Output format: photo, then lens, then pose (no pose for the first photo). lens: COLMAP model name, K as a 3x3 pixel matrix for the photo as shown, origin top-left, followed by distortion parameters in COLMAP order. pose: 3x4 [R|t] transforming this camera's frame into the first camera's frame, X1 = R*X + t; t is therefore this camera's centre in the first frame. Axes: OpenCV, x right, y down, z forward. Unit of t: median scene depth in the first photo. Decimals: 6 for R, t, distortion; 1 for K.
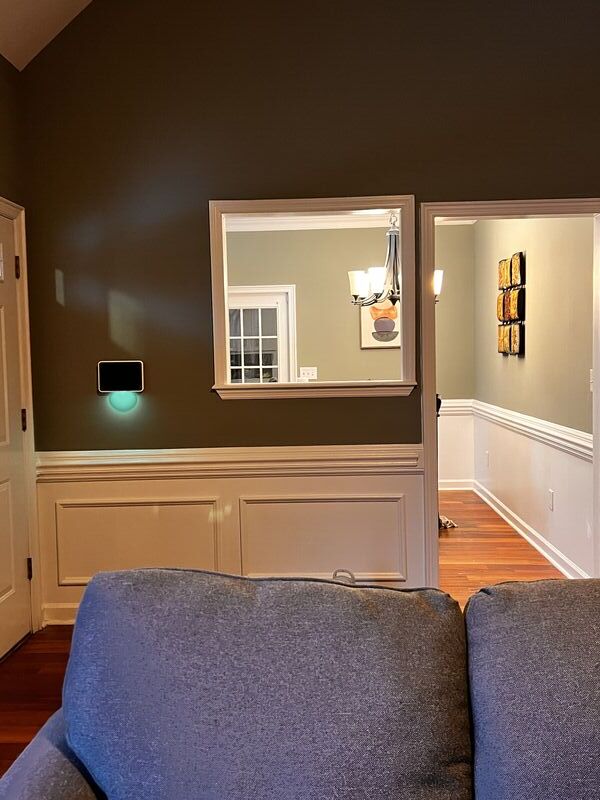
lens RADIAL K [[771.1, 0, 300.0], [0, 771.1, 400.0], [0, 0, 1]] dist [0.088412, 0.001150]
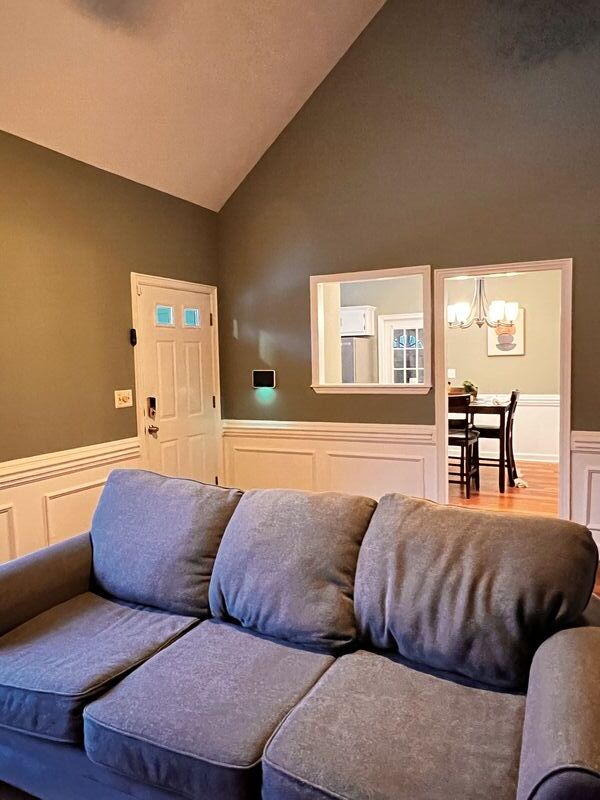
lens RADIAL K [[569.0, 0, 300.0], [0, 569.0, 400.0], [0, 0, 1]] dist [-0.000293, 0.000074]
pose [[0.912955, 0.029191, -0.407015, 0.370428], [-0.018888, 0.999392, 0.029308, -0.022106], [0.407623, -0.019069, 0.912951, -0.144511]]
